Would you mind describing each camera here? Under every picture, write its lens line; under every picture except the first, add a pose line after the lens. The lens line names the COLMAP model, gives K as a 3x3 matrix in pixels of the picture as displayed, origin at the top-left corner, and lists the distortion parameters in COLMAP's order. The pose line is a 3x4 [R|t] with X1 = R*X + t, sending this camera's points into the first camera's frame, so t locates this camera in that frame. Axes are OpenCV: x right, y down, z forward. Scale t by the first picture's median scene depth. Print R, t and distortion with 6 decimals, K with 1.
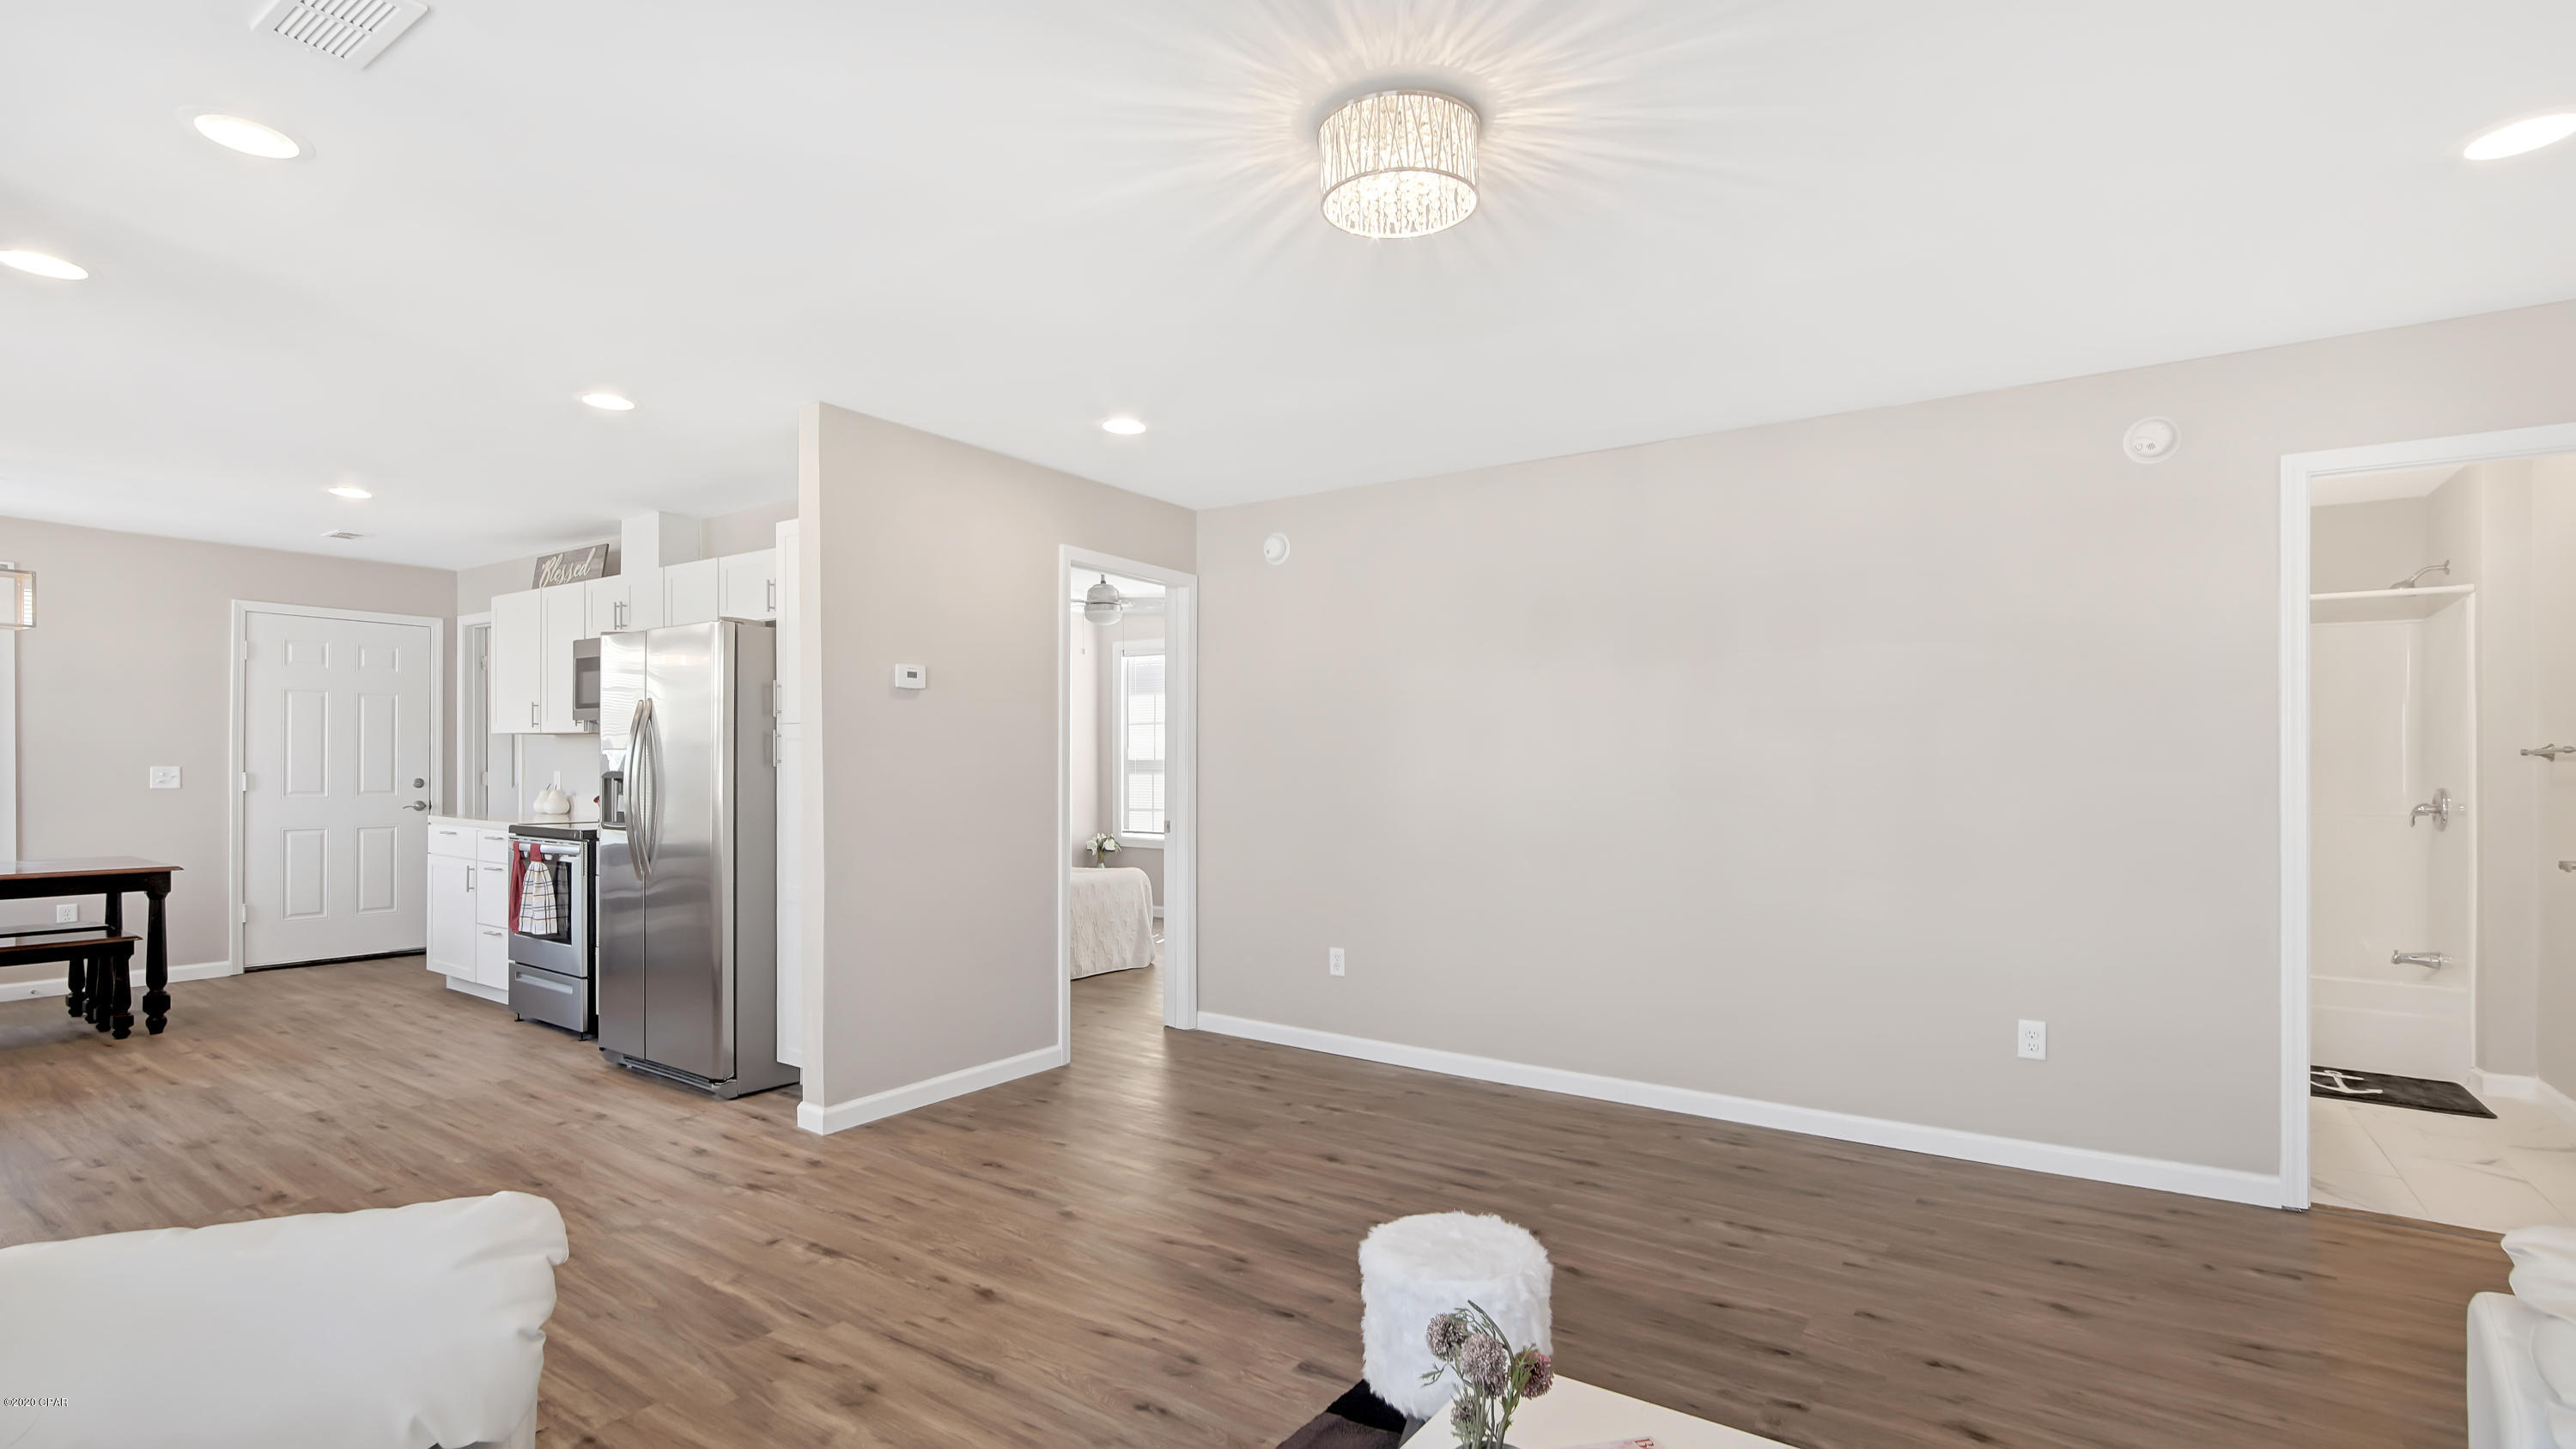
lens RADIAL K [[1200.1, 0, 1308.0], [0, 1200.1, 768.9], [0, 0, 1]] dist [-0.004101, -0.000598]
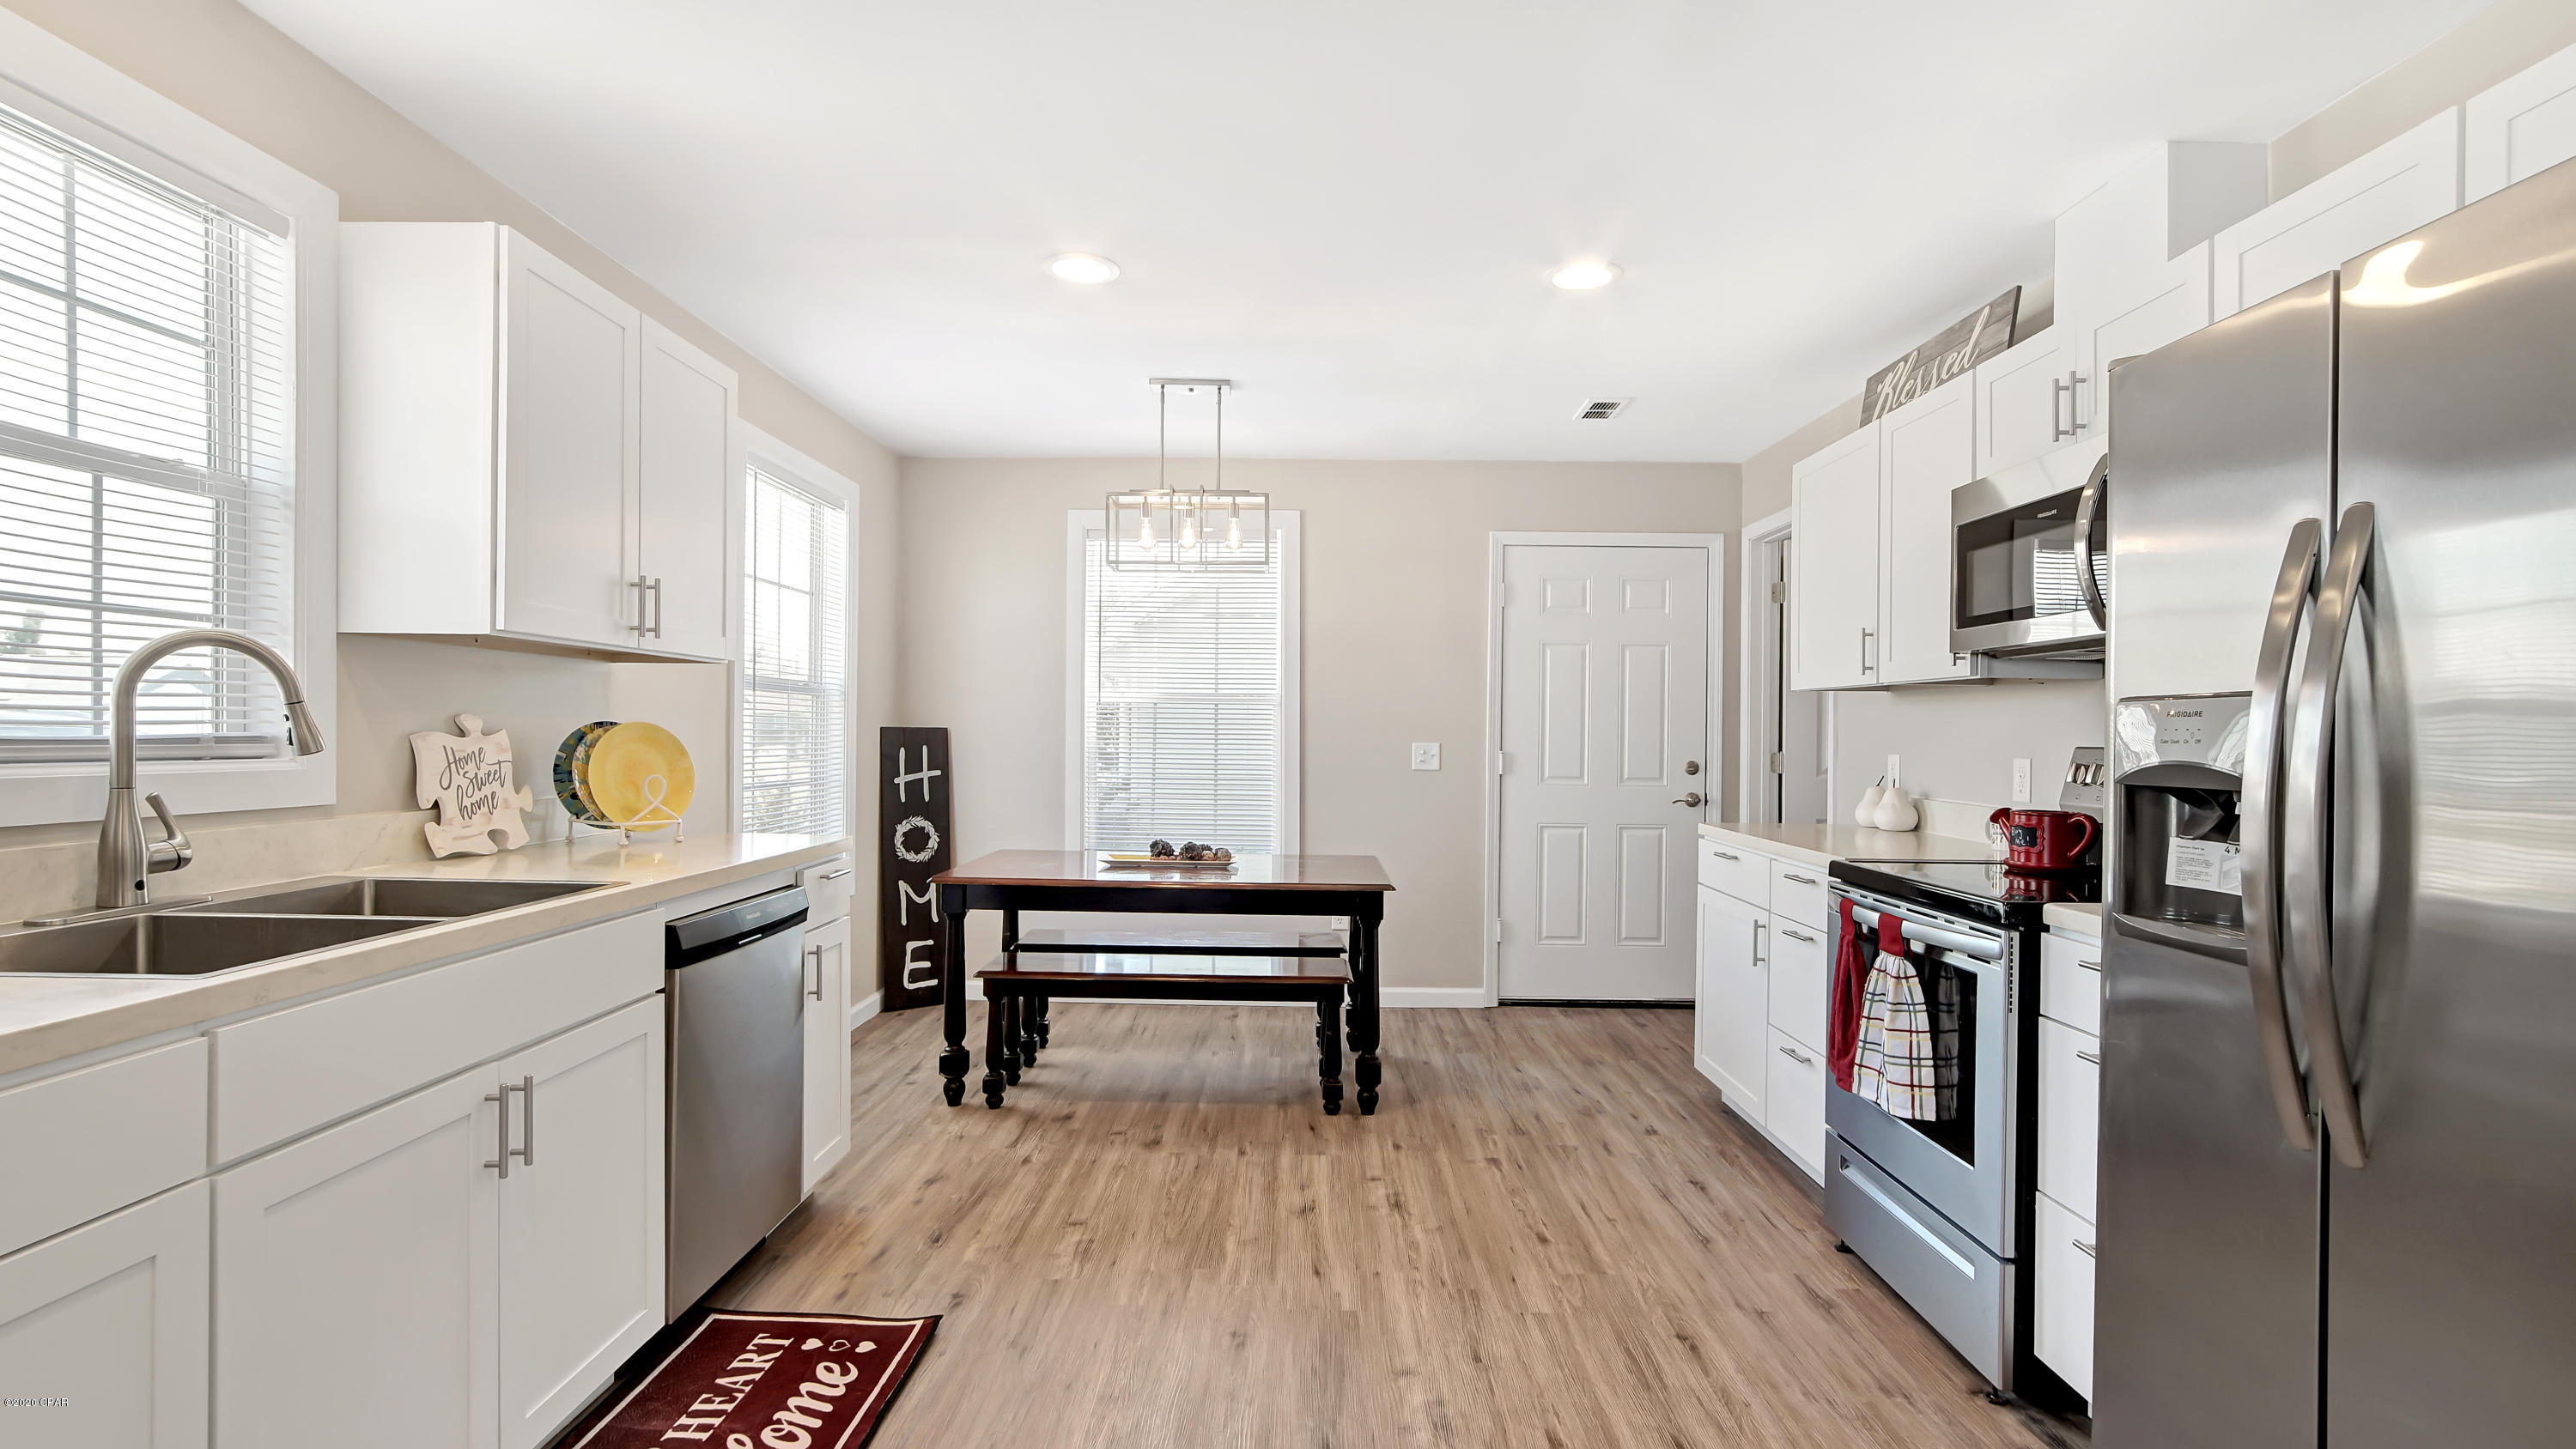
lens RADIAL K [[1199.7, 0, 1260.5], [0, 1199.7, 748.9], [0, 0, 1]] dist [-0.004101, -0.000598]
pose [[0.541812, 0.007894, -0.840462, -0.485763], [-0.006377, 0.999966, 0.005281, -0.002487], [0.840475, 0.002498, 0.541844, 0.682464]]
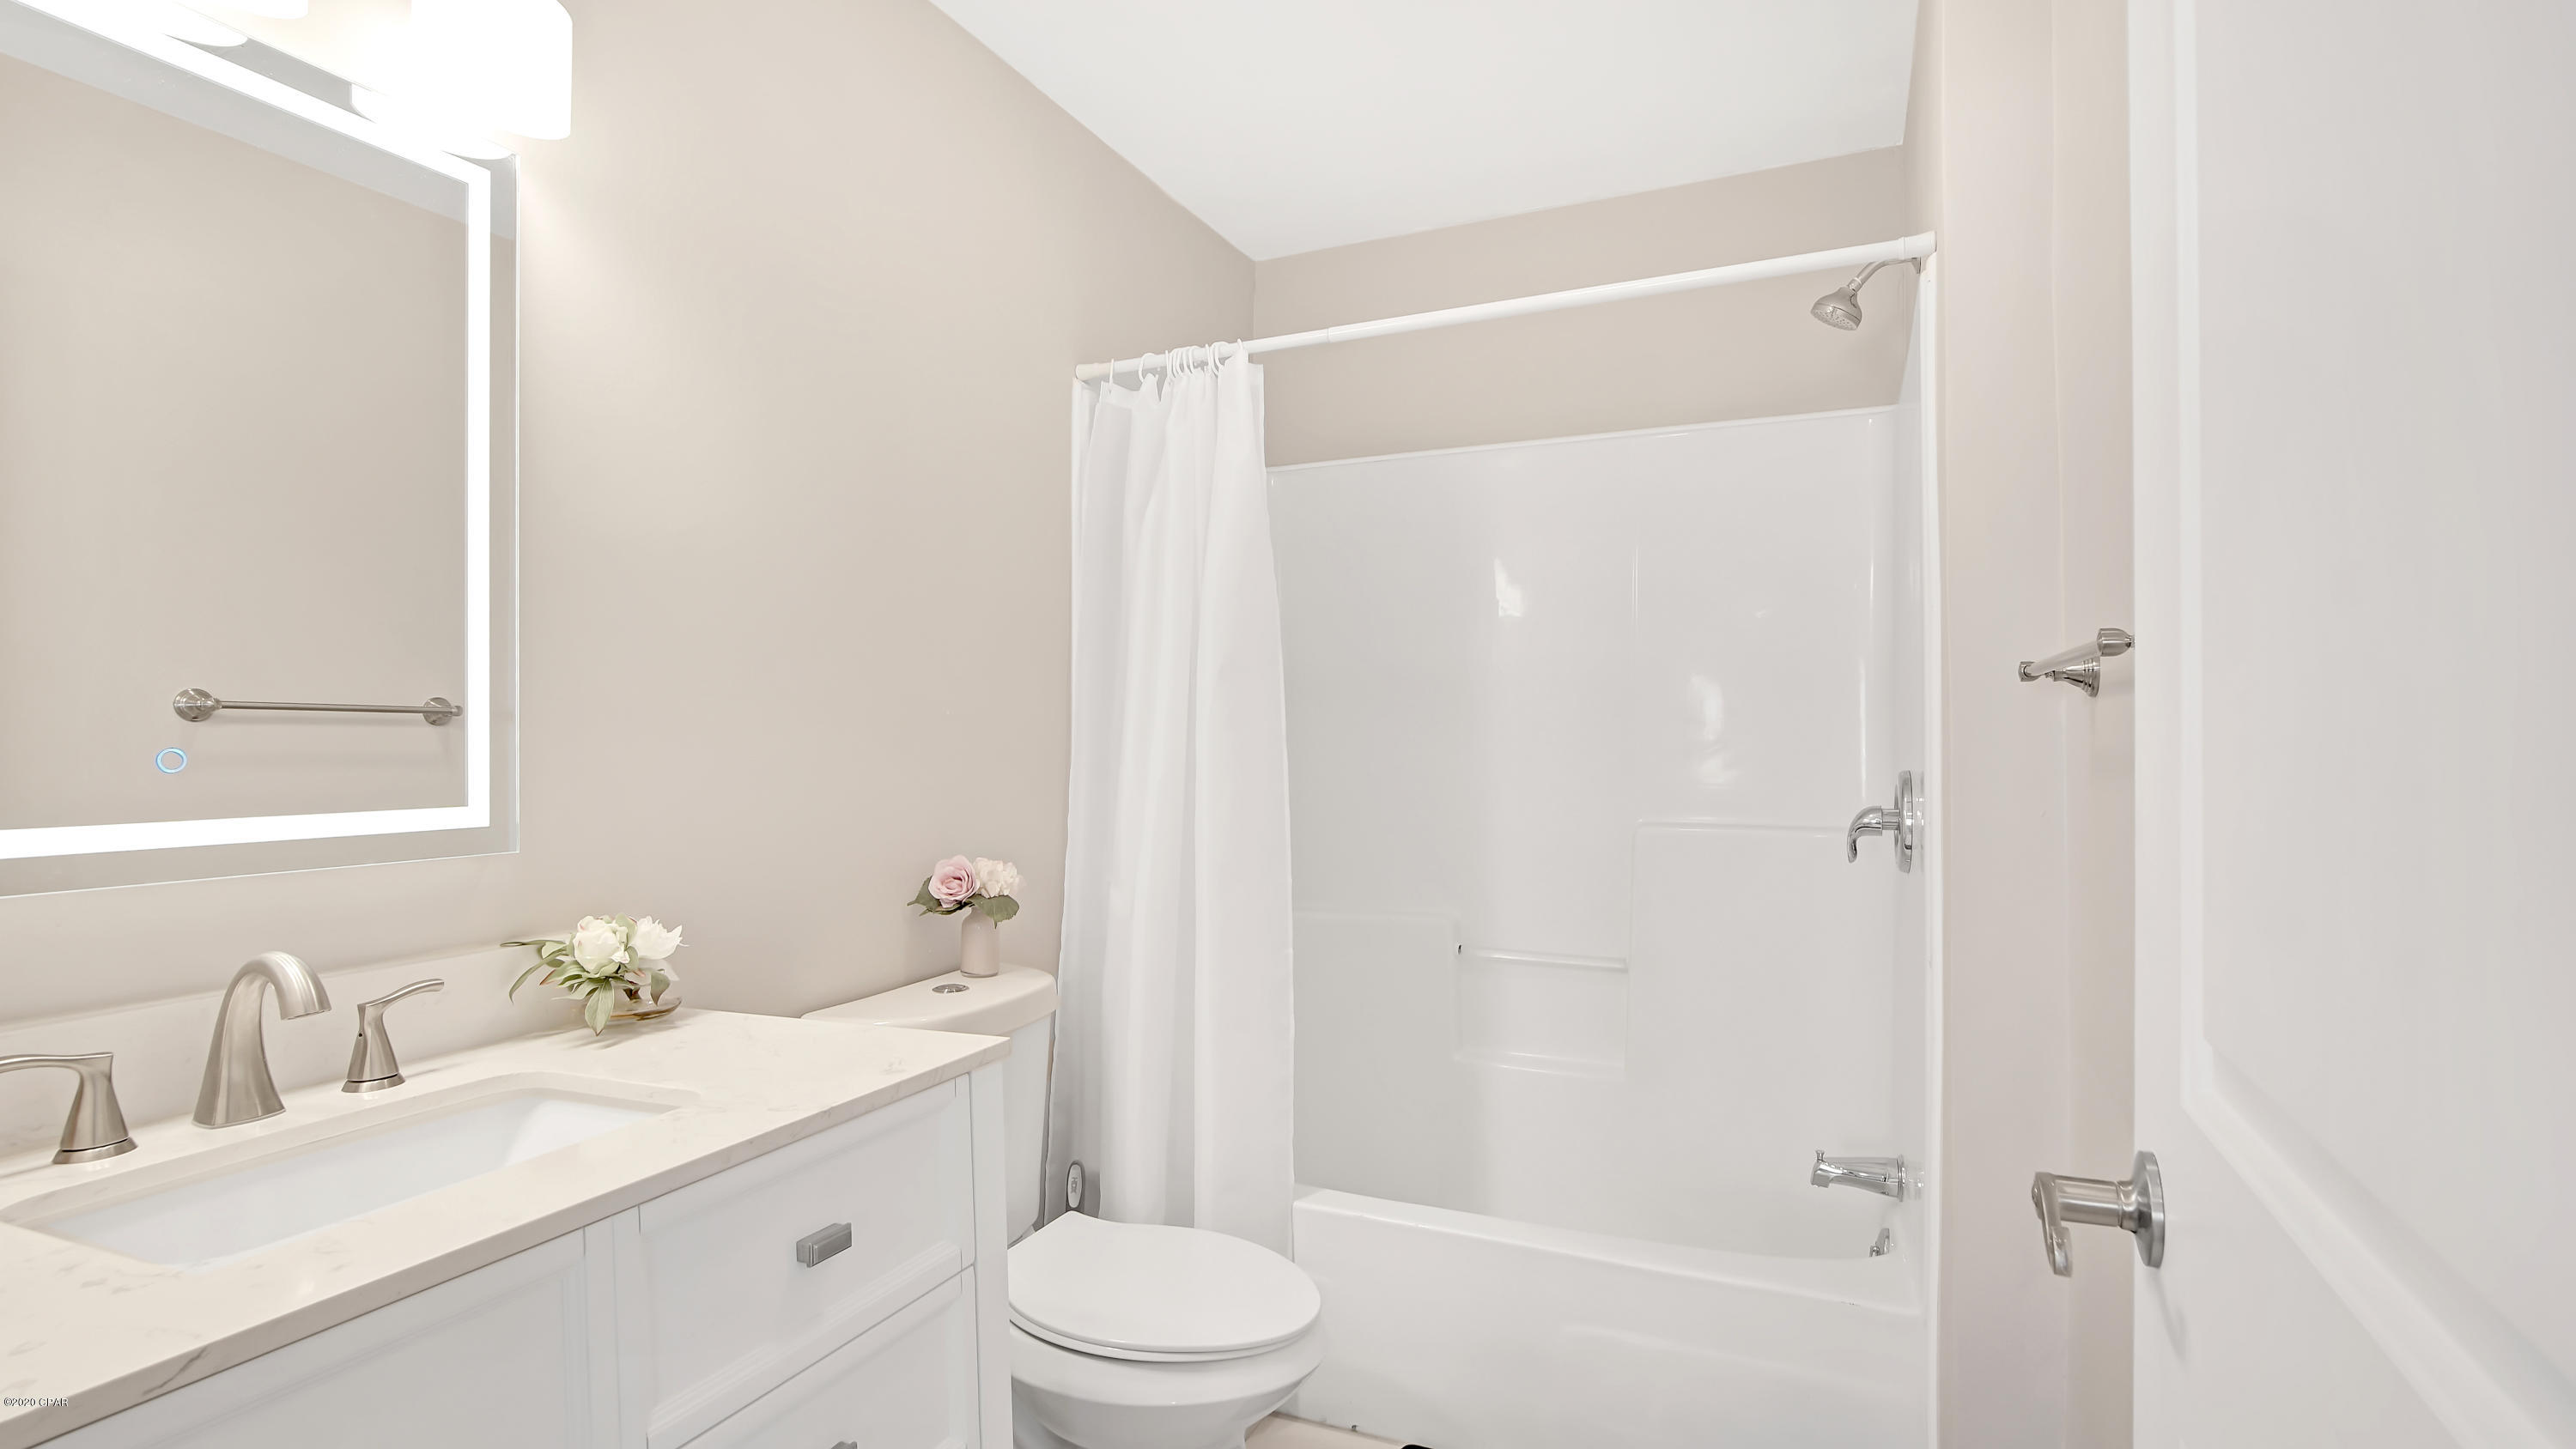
lens RADIAL K [[1199.7, 0, 1289.0], [0, 1199.7, 746.7], [0, 0, 1]] dist [-0.004101, -0.000598]
pose [[0.990629, -0.005747, 0.136463, 0.769668], [0.005047, 0.999972, 0.005476, 0.004698], [-0.136490, -0.004736, 0.990630, 0.695996]]
